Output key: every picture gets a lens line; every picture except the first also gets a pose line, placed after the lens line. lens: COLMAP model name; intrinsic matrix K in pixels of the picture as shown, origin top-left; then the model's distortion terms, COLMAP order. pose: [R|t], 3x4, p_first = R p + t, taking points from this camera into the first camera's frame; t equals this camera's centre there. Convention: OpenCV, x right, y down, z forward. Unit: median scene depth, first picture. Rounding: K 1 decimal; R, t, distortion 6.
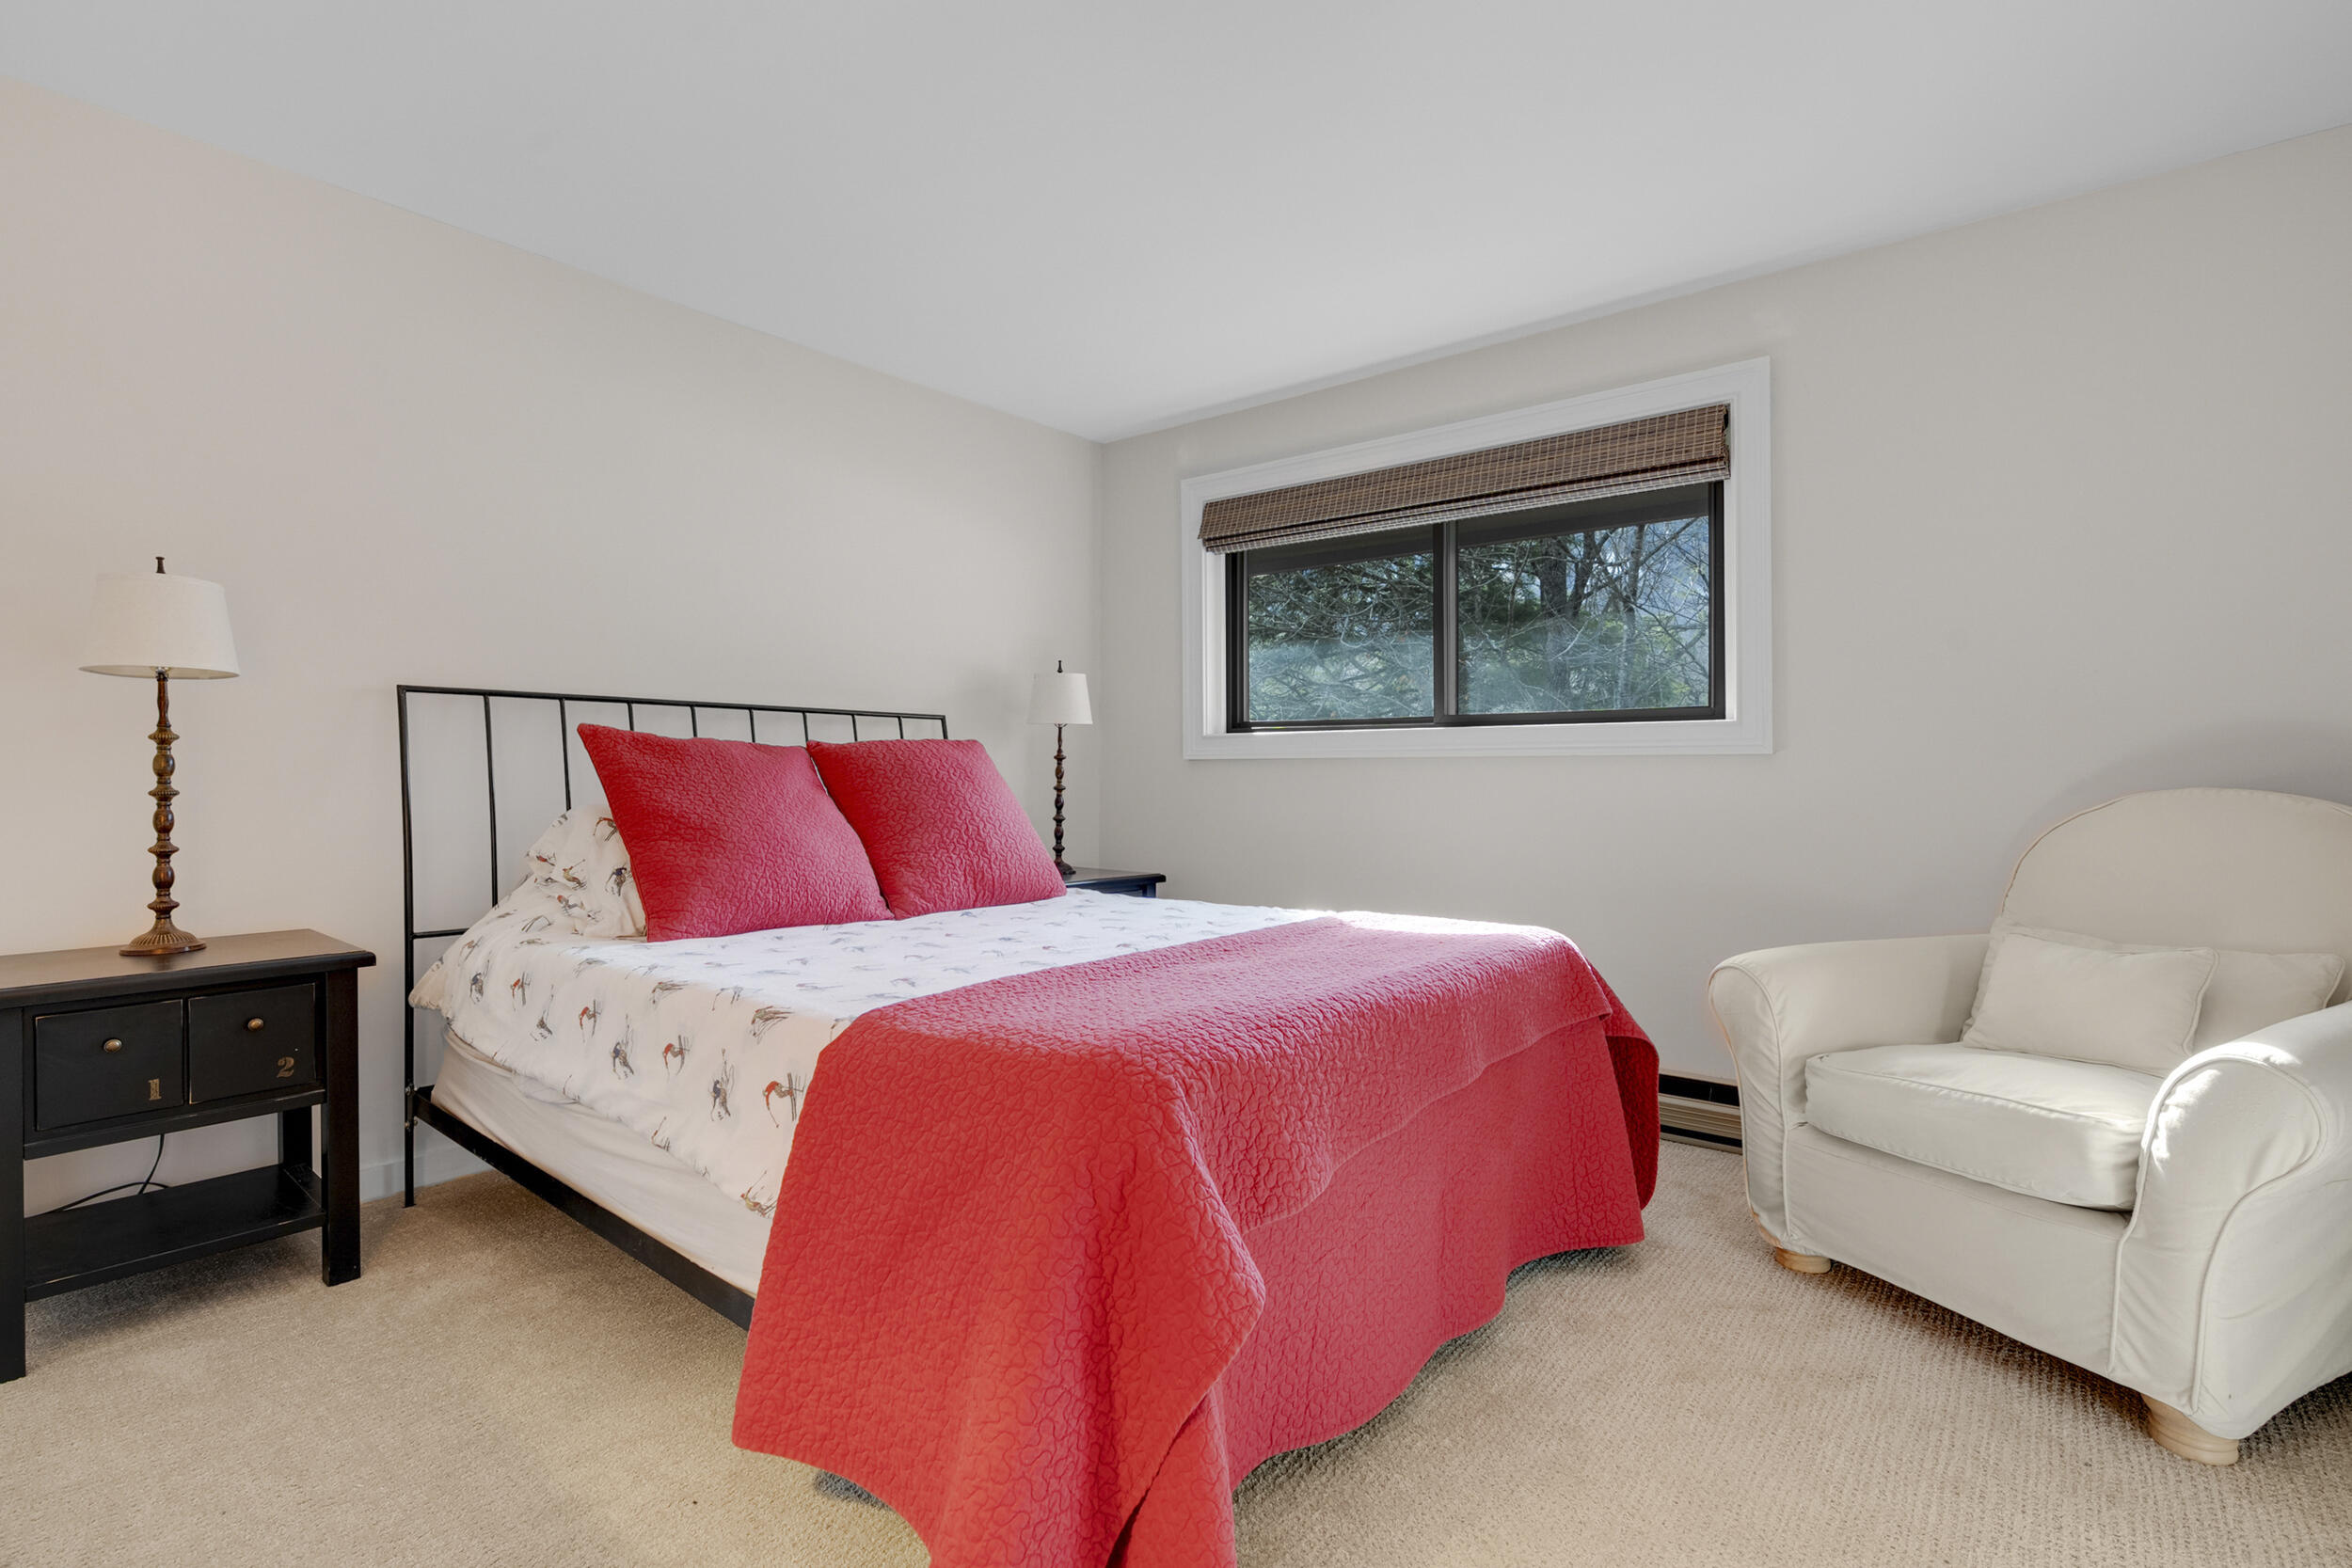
lens RADIAL K [[1083.2, 0, 1220.8], [0, 1083.2, 776.0], [0, 0, 1]] dist [-0.009145, 0.000451]
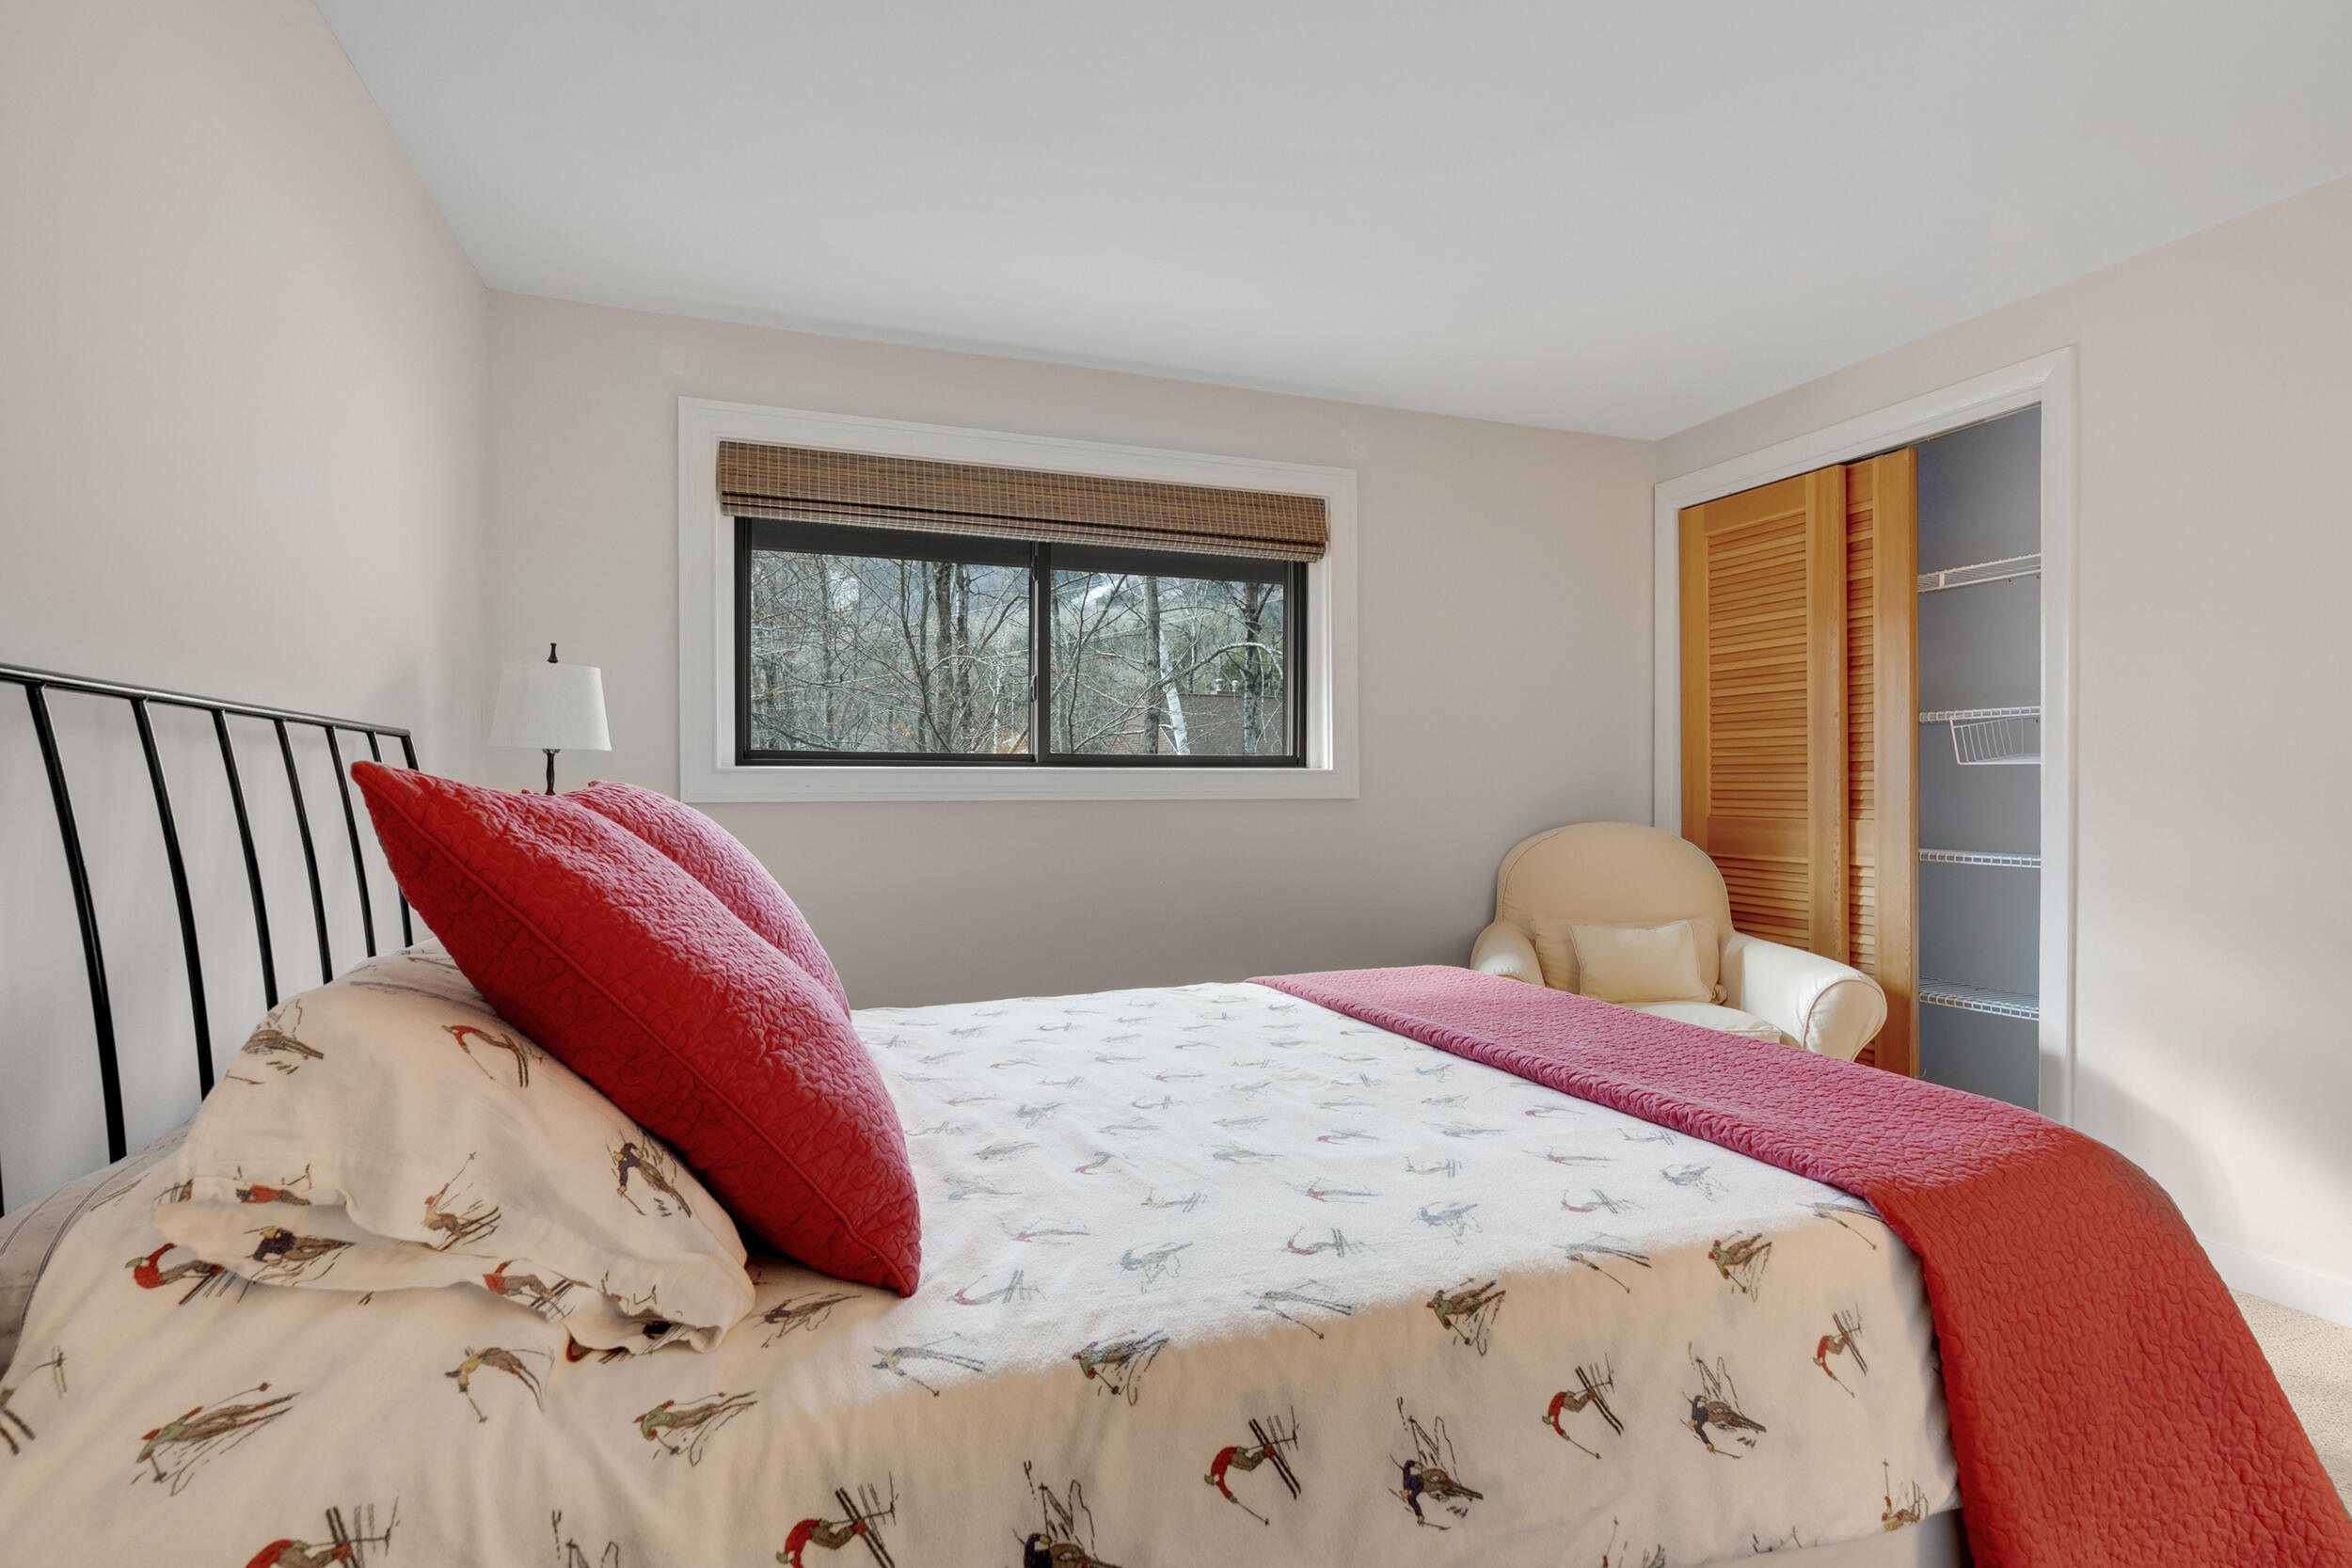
lens RADIAL K [[1083.2, 0, 1220.8], [0, 1083.2, 776.0], [0, 0, 1]] dist [-0.009145, 0.000451]
pose [[0.528883, 0.007395, 0.848663, -0.563896], [0.005757, 0.999908, -0.012301, -0.028828], [-0.848675, 0.011392, 0.528791, 0.455726]]
